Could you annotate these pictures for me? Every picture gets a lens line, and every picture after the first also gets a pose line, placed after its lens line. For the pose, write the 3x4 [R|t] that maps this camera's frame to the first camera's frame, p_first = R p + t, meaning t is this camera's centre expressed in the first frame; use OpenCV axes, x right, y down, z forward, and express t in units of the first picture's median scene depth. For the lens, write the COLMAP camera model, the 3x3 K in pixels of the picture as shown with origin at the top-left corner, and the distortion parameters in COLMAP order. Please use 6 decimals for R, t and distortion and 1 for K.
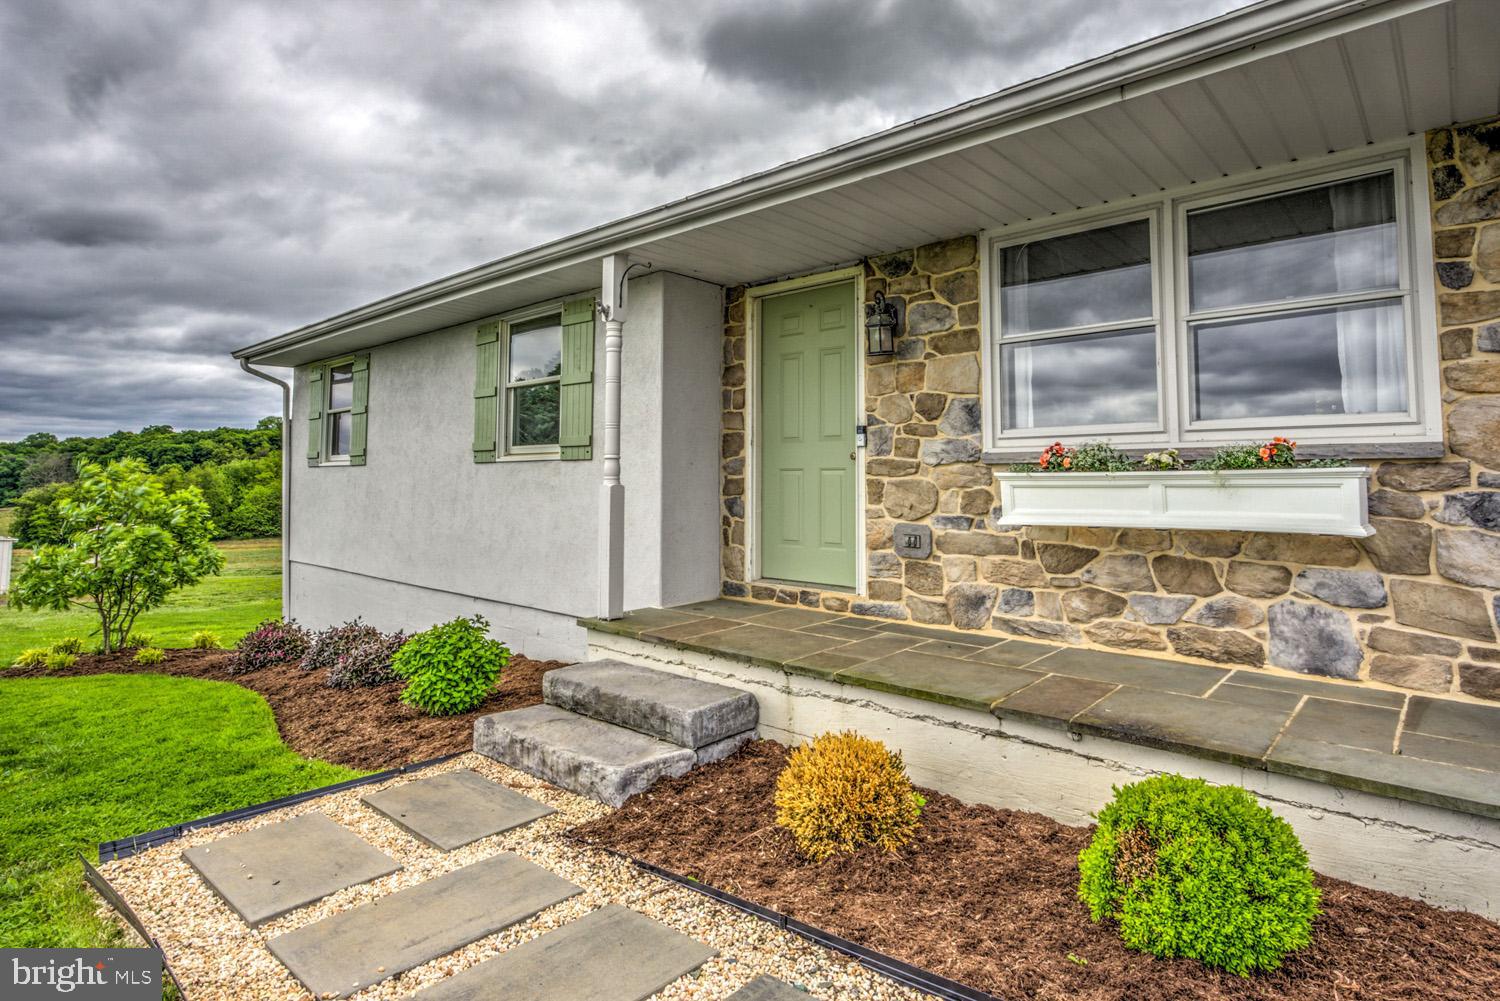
lens RADIAL K [[797.7, 0, 755.7], [0, 797.7, 441.7], [0, 0, 1]] dist [-0.004155, 0.000009]
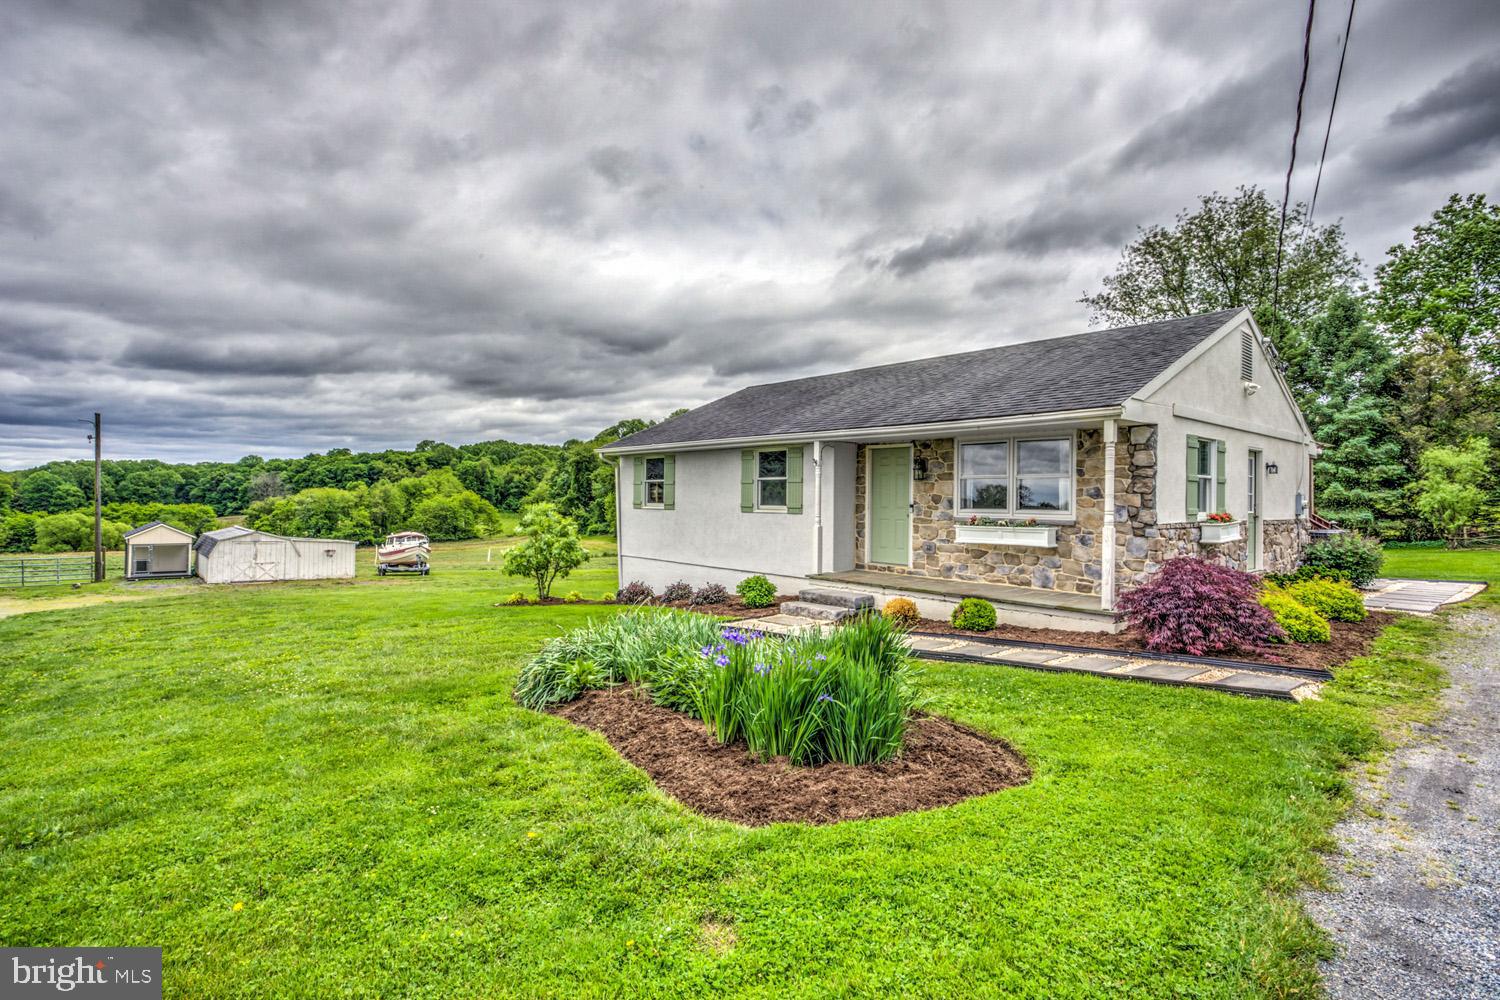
lens RADIAL K [[733.0, 0, 750.6], [0, 733.0, 509.3], [0, 0, 1]] dist [-0.010760, 0.001038]
pose [[0.992766, 0.006038, -0.119912, -0.106947], [0.002150, 0.997680, 0.068045, -0.171902], [0.120044, -0.067811, 0.990450, -1.490111]]
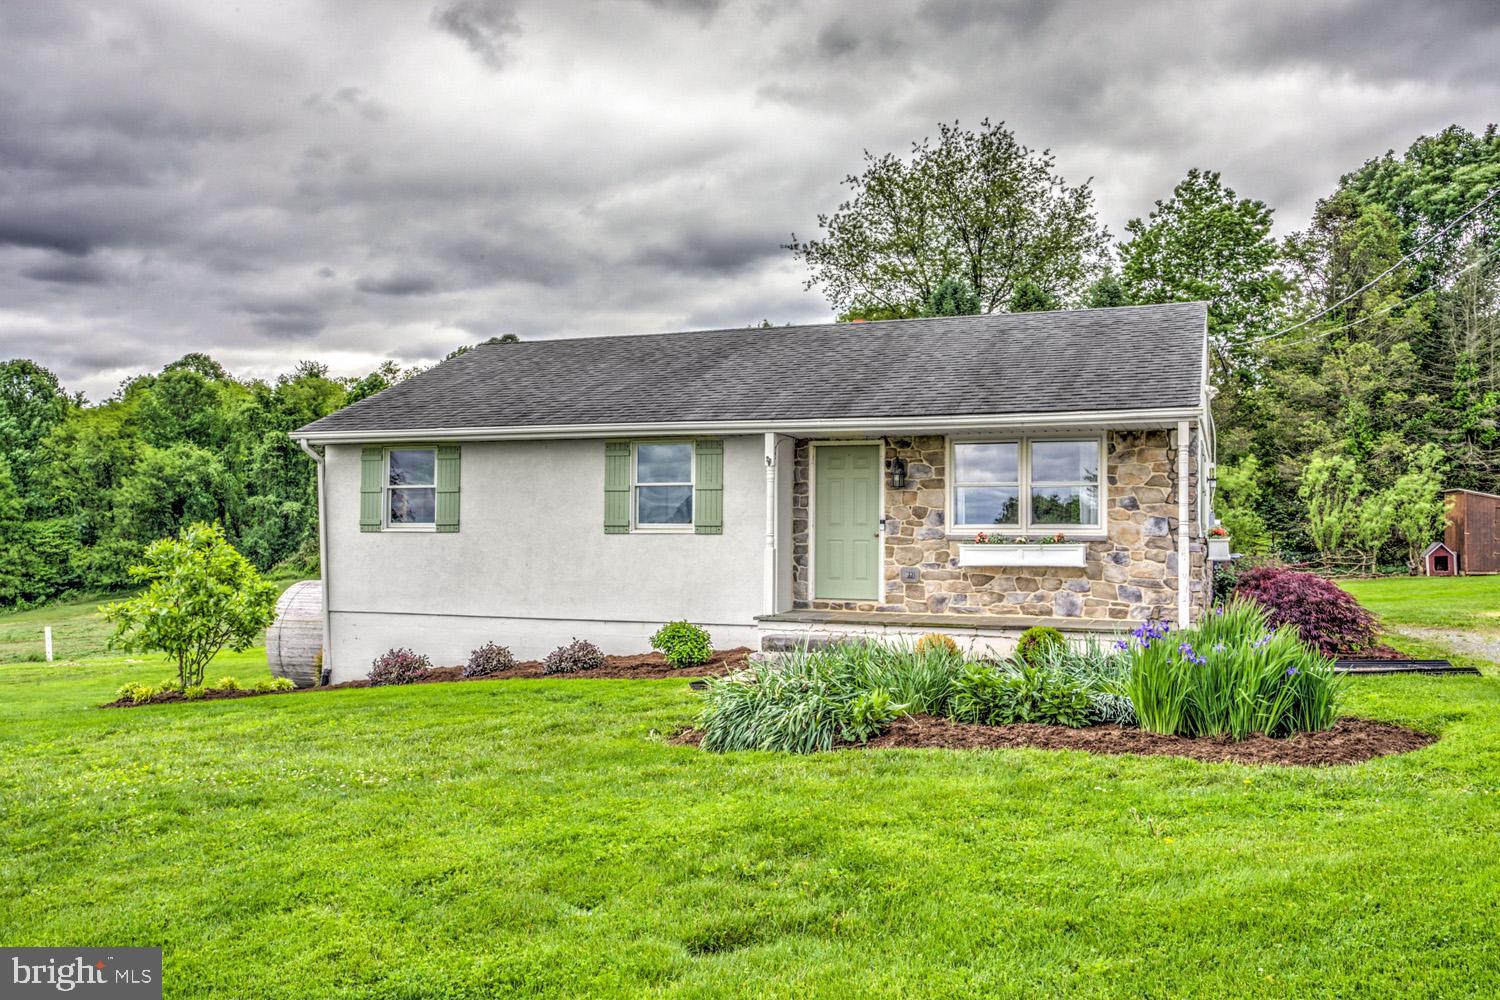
lens RADIAL K [[1237.0, 0, 746.4], [0, 1237.0, 540.9], [0, 0, 1]] dist [0.002791, -0.002188]
pose [[0.934348, 0.002199, 0.356356, -1.320973], [-0.021713, 0.998474, 0.050769, -0.119331], [-0.355701, -0.055173, 0.932970, -1.831482]]
